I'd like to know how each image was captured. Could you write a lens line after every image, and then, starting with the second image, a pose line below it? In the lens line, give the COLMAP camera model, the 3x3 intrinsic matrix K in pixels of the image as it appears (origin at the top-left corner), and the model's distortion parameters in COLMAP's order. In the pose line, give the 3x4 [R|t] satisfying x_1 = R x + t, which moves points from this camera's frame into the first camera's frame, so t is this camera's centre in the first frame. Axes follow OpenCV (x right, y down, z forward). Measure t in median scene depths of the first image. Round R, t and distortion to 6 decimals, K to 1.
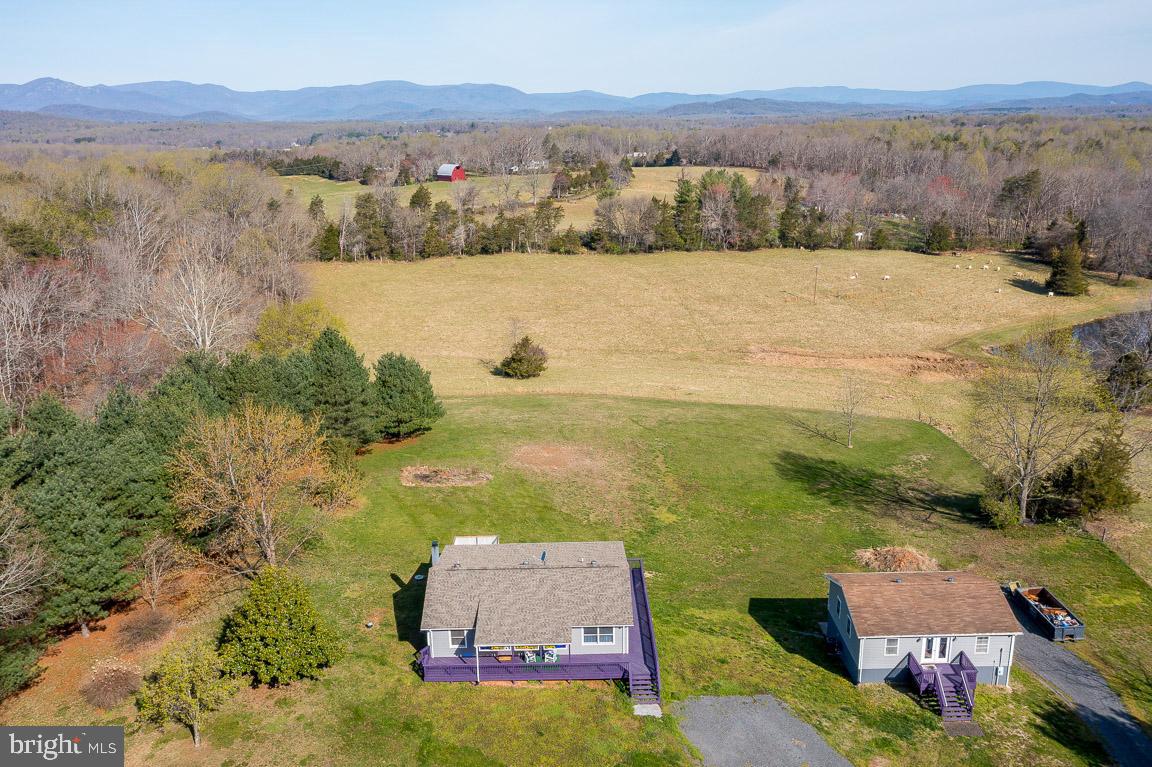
lens RADIAL K [[940.0, 0, 576.0], [0, 940.0, 383.5], [0, 0, 1]] dist [-0.010212, 0.005525]
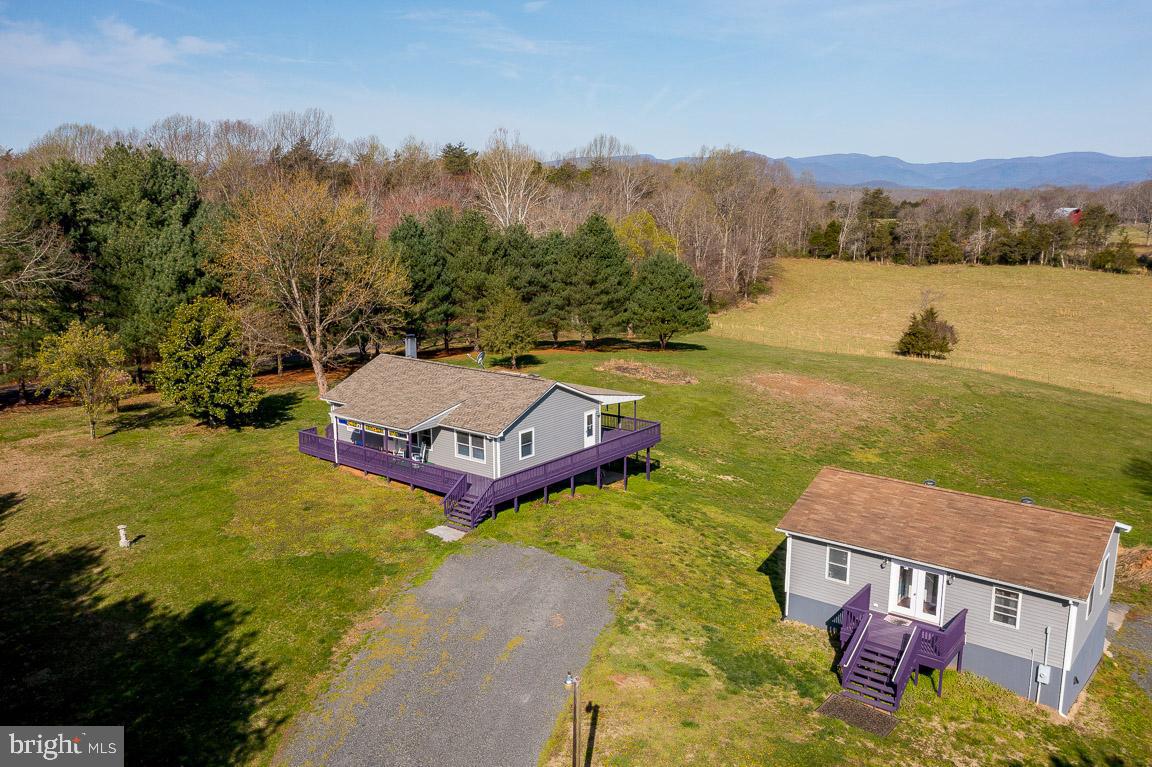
lens RADIAL K [[929.5, 0, 550.0], [0, 929.5, 382.9], [0, 0, 1]] dist [-0.013028, -0.003779]
pose [[0.773746, 0.148845, -0.615762, 0.186745], [-0.188260, 0.982119, 0.000841, 0.071853], [0.604877, 0.115273, 0.787932, 0.154213]]
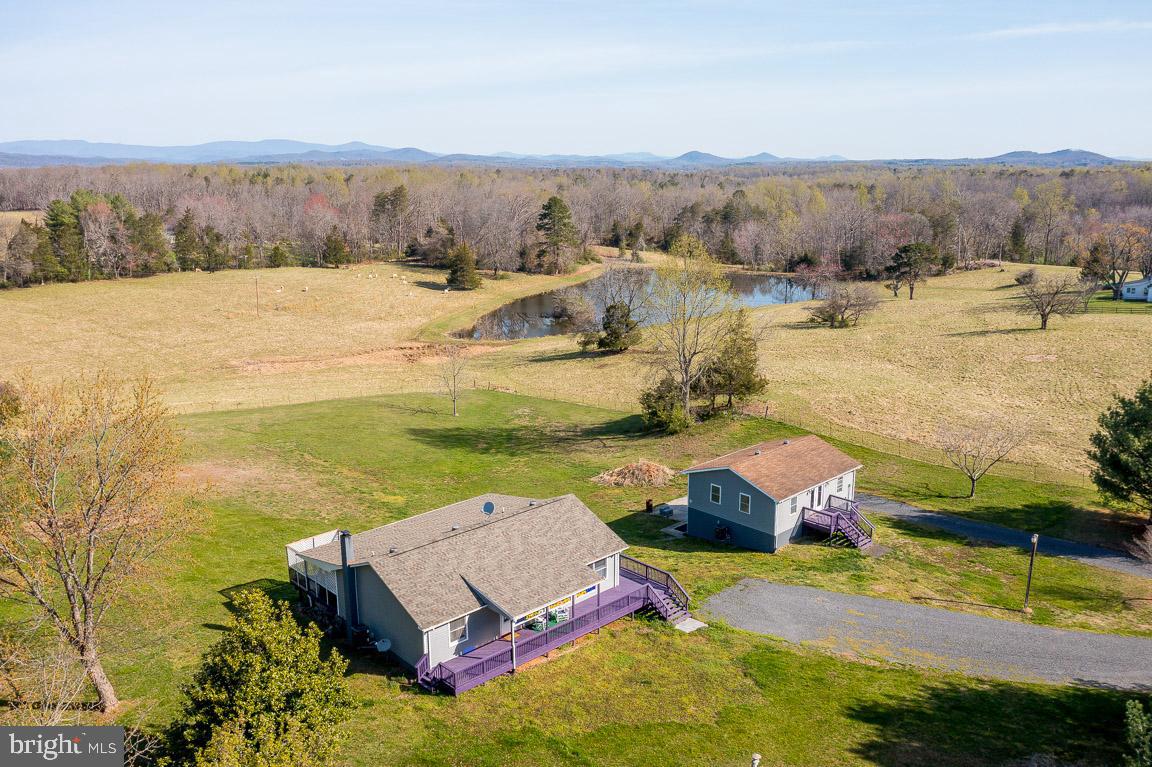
lens RADIAL K [[933.0, 0, 576.0], [0, 933.0, 383.5], [0, 0, 1]] dist [-0.033074, -0.010068]
pose [[0.724817, -0.143813, 0.673764, -0.184706], [0.182170, 0.983169, 0.013880, 0.030390], [-0.664420, 0.112679, 0.738816, 0.131449]]
